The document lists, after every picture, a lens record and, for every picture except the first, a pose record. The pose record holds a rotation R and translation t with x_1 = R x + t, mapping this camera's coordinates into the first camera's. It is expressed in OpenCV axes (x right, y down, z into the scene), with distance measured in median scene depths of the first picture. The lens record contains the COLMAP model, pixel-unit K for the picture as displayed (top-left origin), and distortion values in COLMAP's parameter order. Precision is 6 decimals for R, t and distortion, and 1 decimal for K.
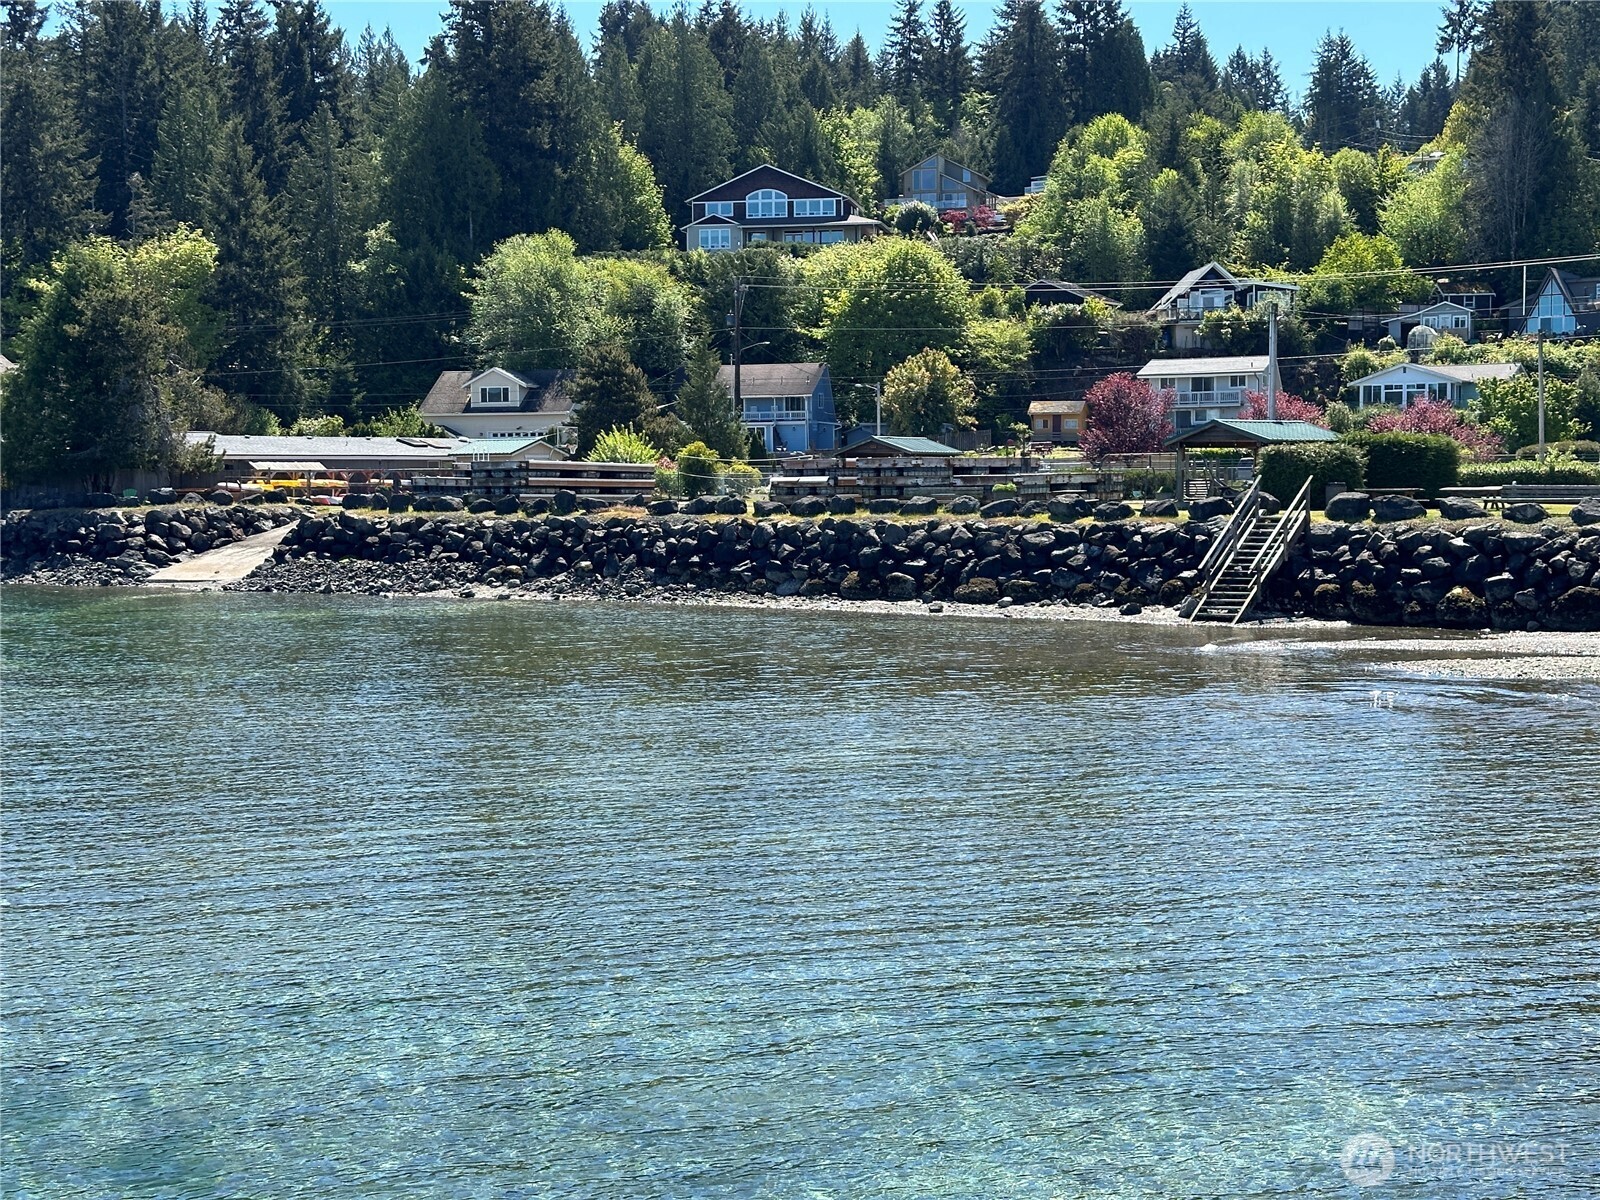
lens RADIAL K [[2250.5, 0, 799.8], [0, 2250.5, 598.6], [0, 0, 1]] dist [0.117680, 0.000000]
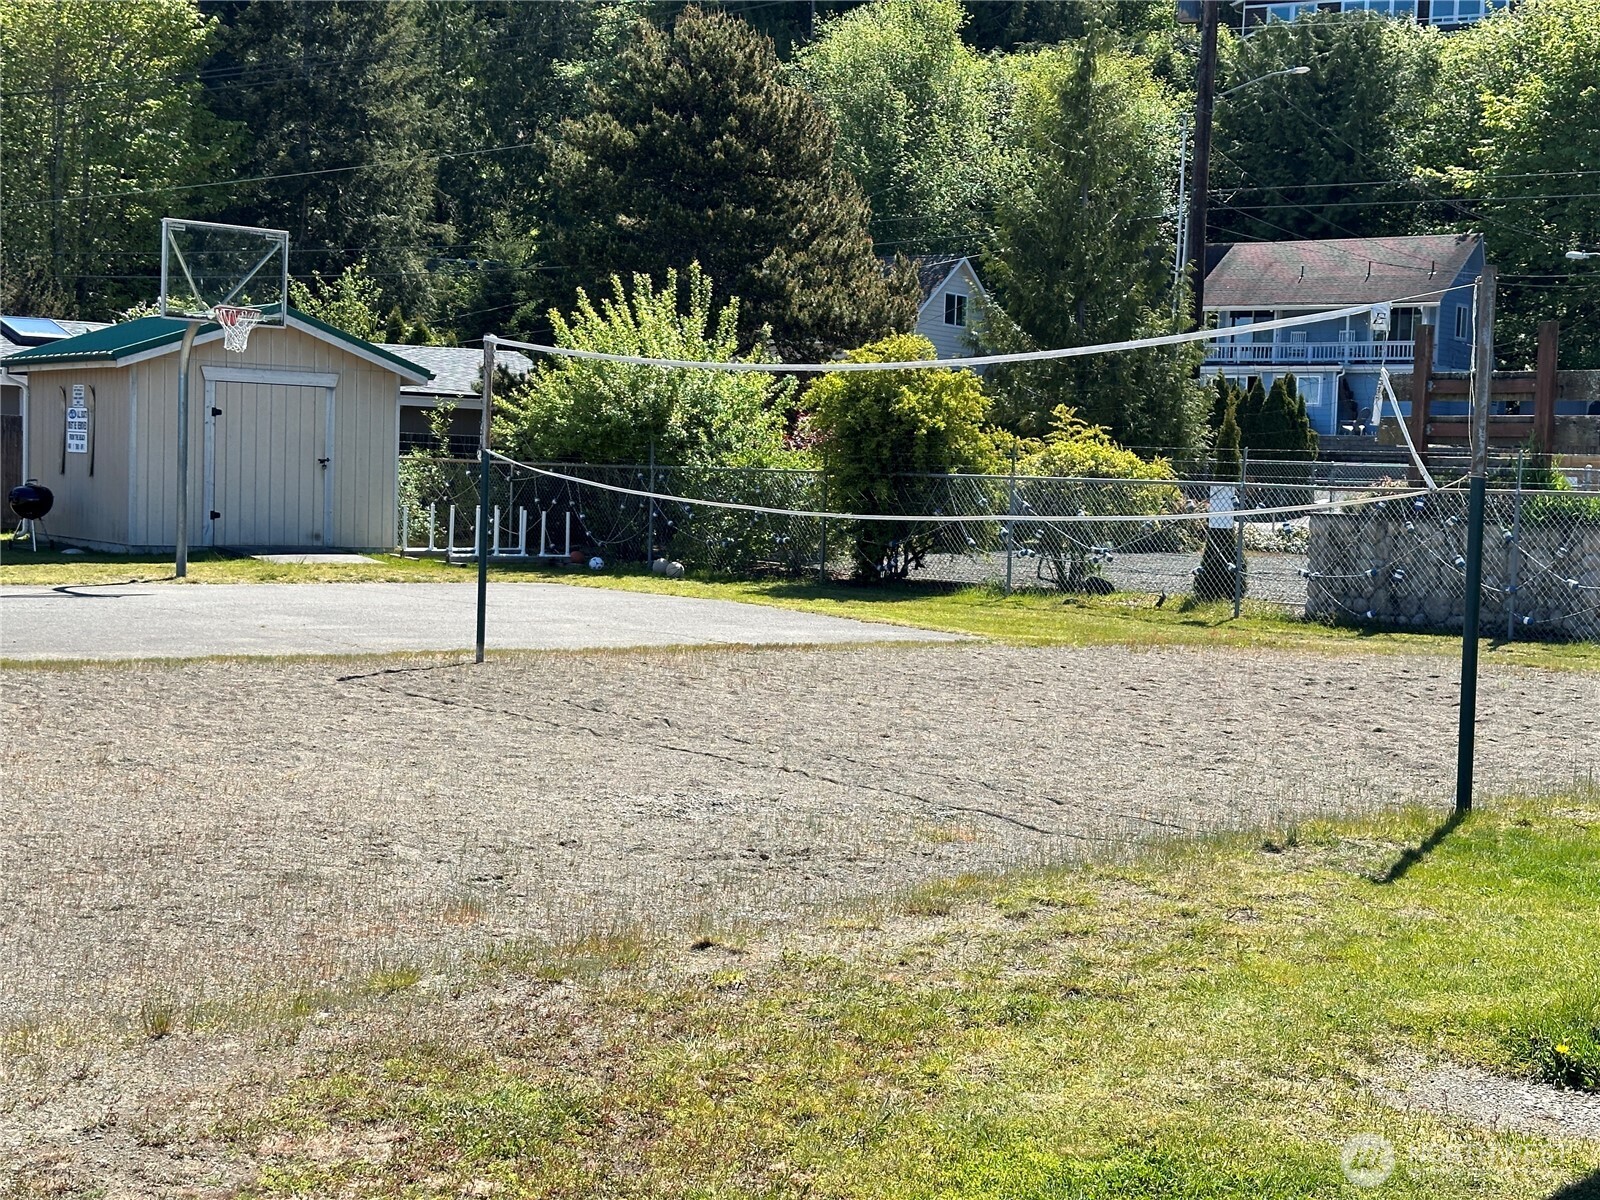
lens RADIAL K [[2250.5, 0, 800.3], [0, 2250.5, 601.5], [0, 0, 1]] dist [0.117680, 0.000000]
pose [[0.962874, 0.053609, -0.264574, 0.005742], [-0.055530, 0.998457, 0.000219, -0.025589], [0.264178, 0.014481, 0.964365, 0.518297]]
